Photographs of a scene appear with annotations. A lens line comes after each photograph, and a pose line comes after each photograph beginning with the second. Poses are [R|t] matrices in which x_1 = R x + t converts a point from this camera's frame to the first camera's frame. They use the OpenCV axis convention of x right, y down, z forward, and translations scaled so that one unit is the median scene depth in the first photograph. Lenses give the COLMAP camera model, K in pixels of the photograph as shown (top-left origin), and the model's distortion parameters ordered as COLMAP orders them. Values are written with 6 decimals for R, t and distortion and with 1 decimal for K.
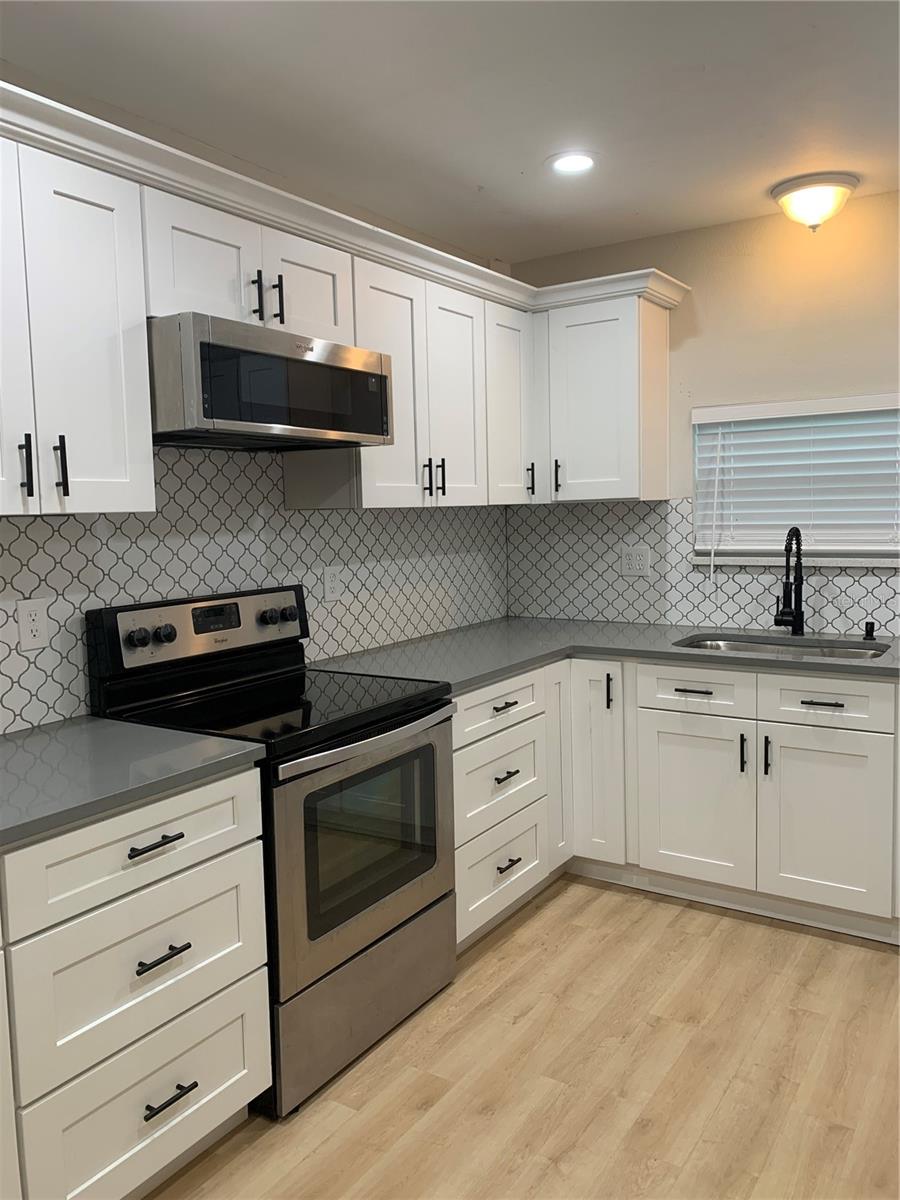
lens RADIAL K [[914.5, 0, 456.9], [0, 914.5, 591.3], [0, 0, 1]] dist [0.054916, -0.075044]
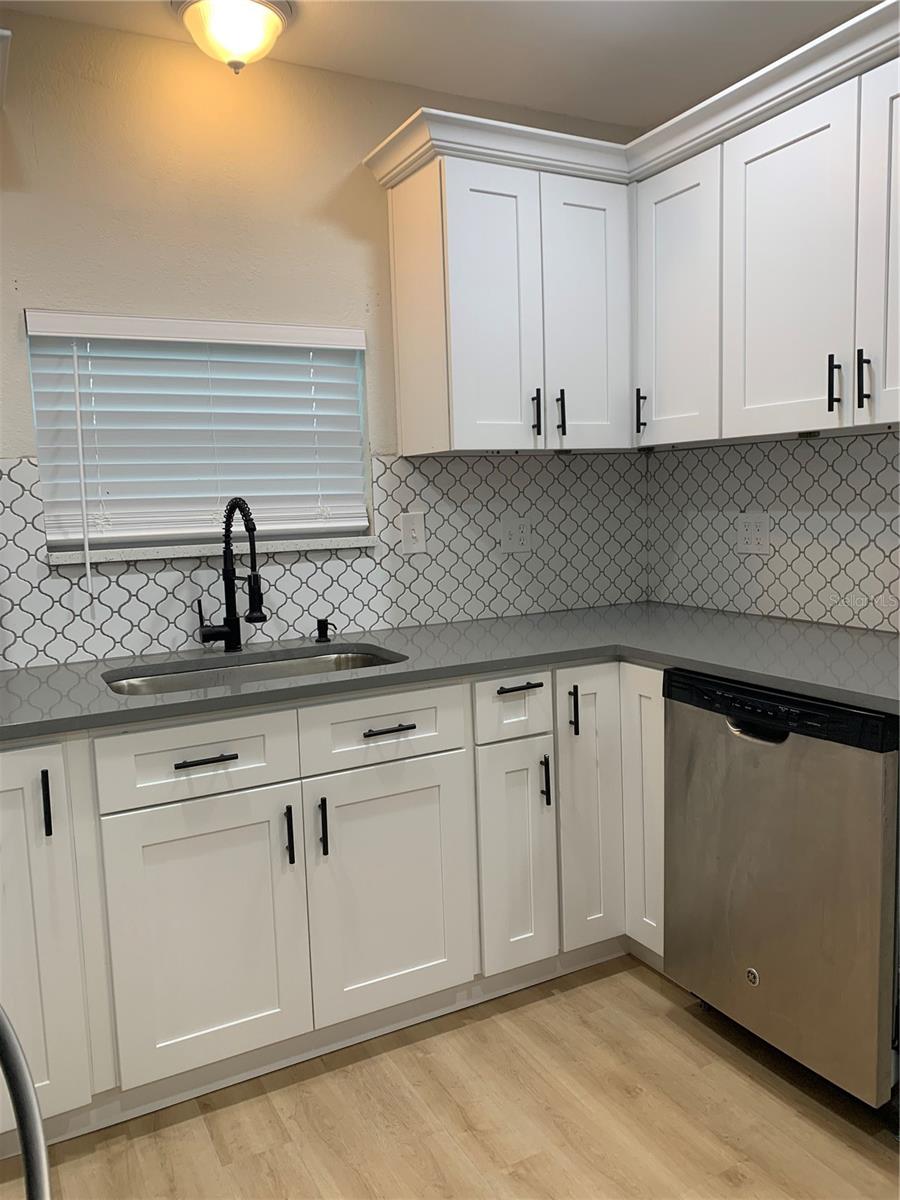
lens RADIAL K [[914.5, 0, 456.4], [0, 914.5, 597.6], [0, 0, 1]] dist [0.054916, -0.075044]
pose [[0.479719, -0.088570, 0.872940, -0.180289], [0.104801, 0.993554, 0.043215, -0.006840], [-0.871141, 0.070754, 0.485909, 0.545216]]
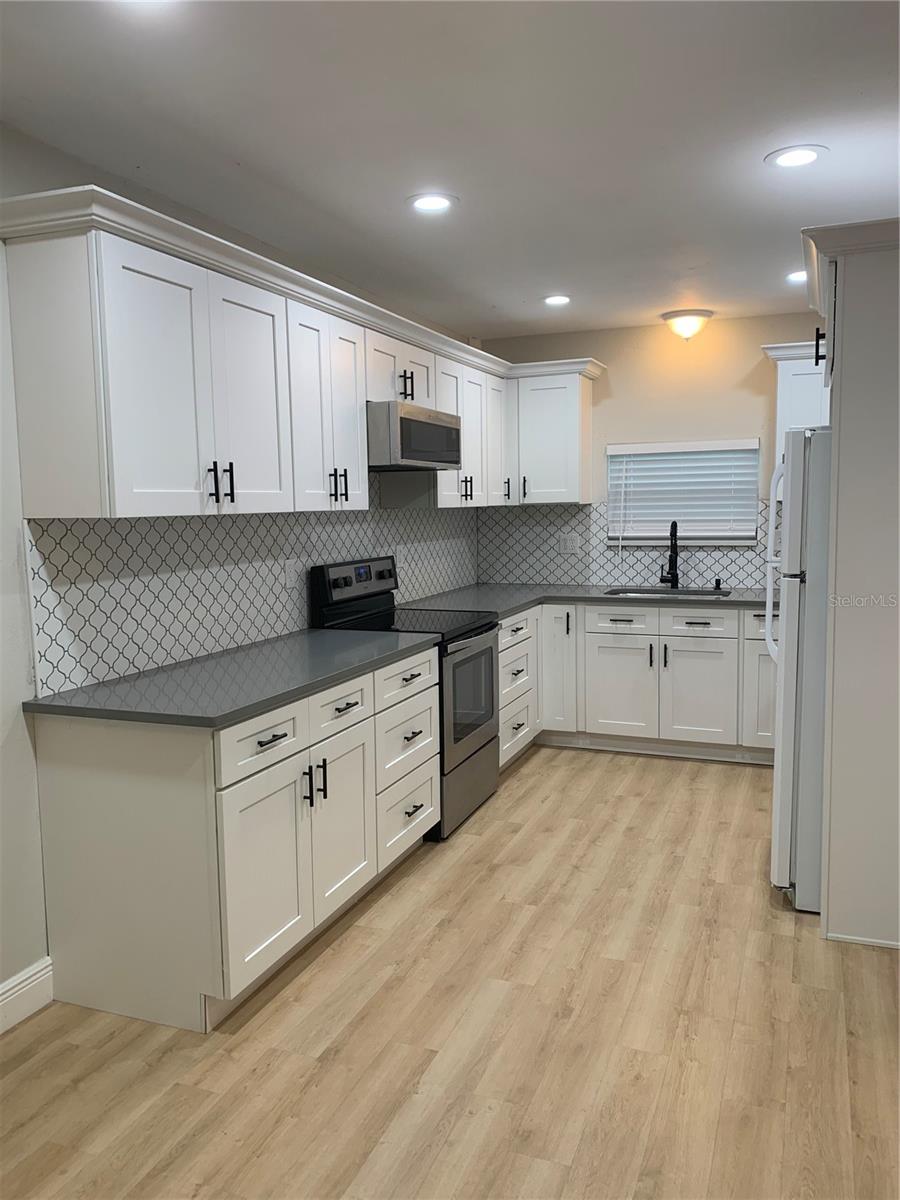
lens RADIAL K [[914.5, 0, 456.3], [0, 914.5, 593.5], [0, 0, 1]] dist [0.054916, -0.075044]
pose [[0.979023, -0.011443, 0.203427, -0.360916], [0.010813, 0.999933, 0.004211, 0.049709], [-0.203462, -0.001923, 0.979081, -0.540452]]
